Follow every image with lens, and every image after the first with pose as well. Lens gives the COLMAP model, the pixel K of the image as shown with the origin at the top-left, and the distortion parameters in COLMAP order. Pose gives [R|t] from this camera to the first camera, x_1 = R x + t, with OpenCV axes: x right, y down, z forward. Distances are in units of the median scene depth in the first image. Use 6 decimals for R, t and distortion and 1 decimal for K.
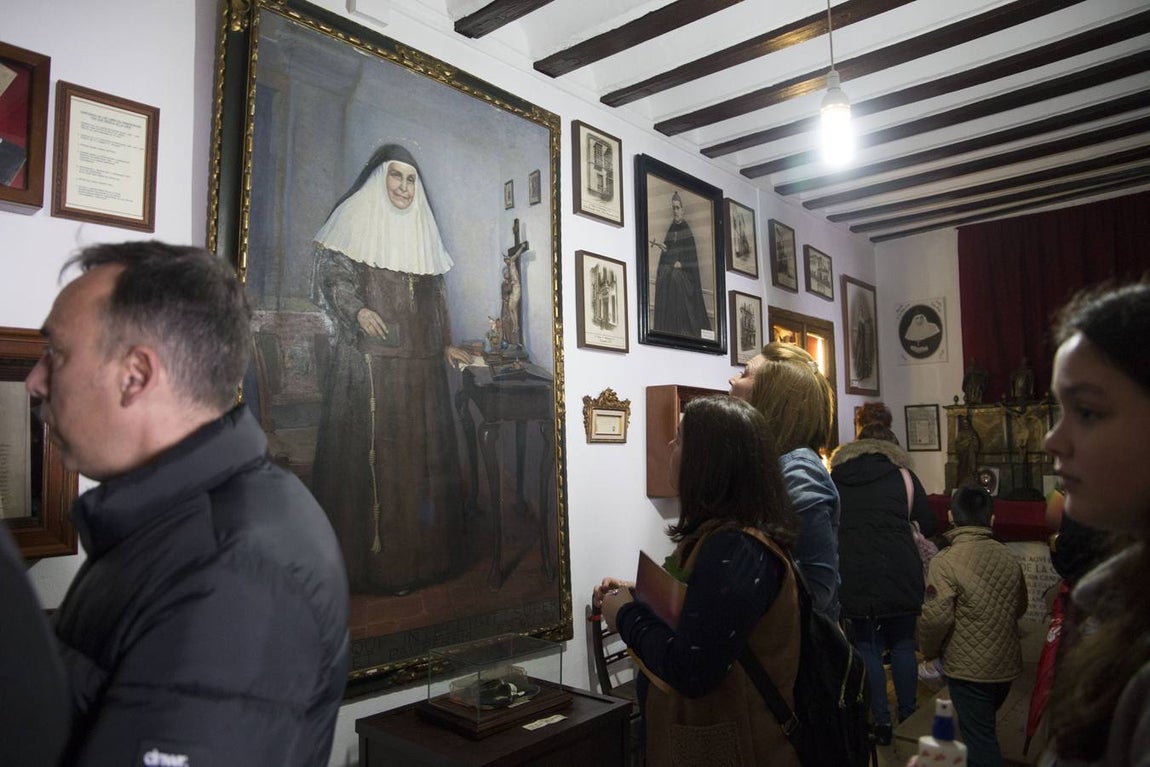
lens RADIAL K [[786.5, 0, 575.0], [0, 786.5, 383.5], [0, 0, 1]] dist [-0.131659, 0.095428]
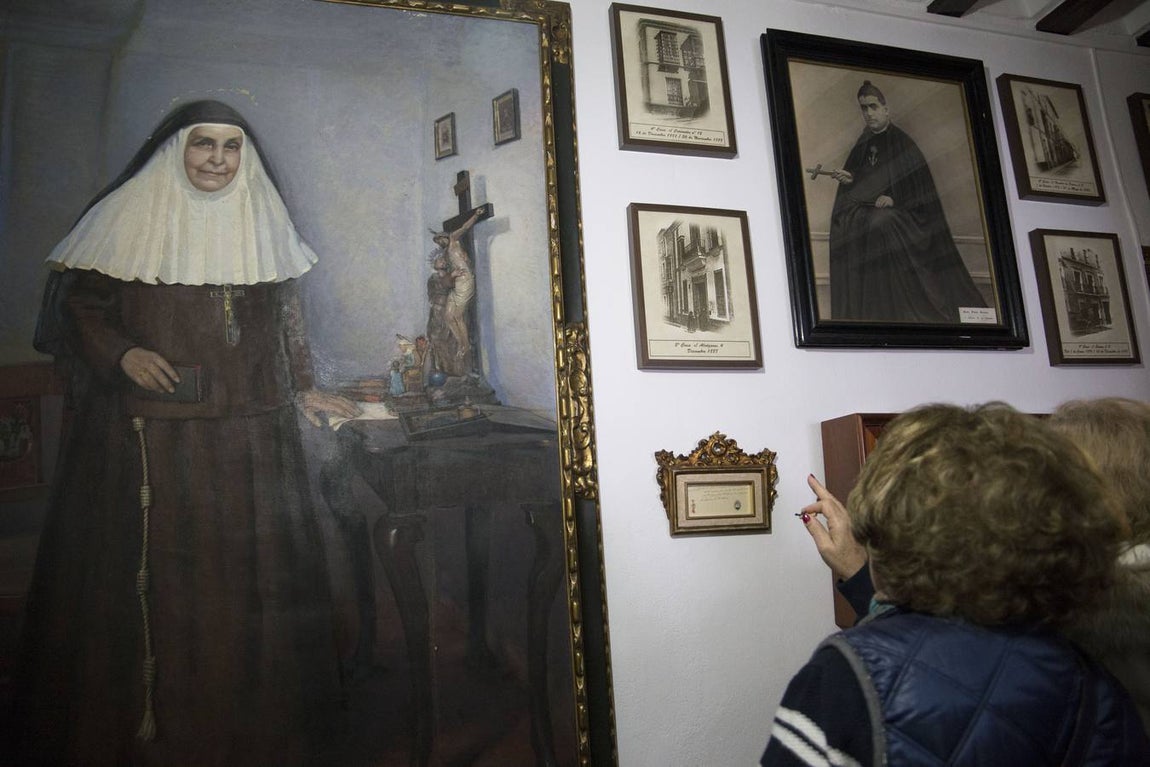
lens RADIAL K [[786.5, 0, 575.0], [0, 786.5, 383.5], [0, 0, 1]] dist [-0.131659, 0.095428]
pose [[0.824531, -0.129965, -0.550688, 0.308813], [0.083406, 0.990548, -0.108892, 0.026242], [0.559635, 0.043854, 0.827578, 0.554790]]
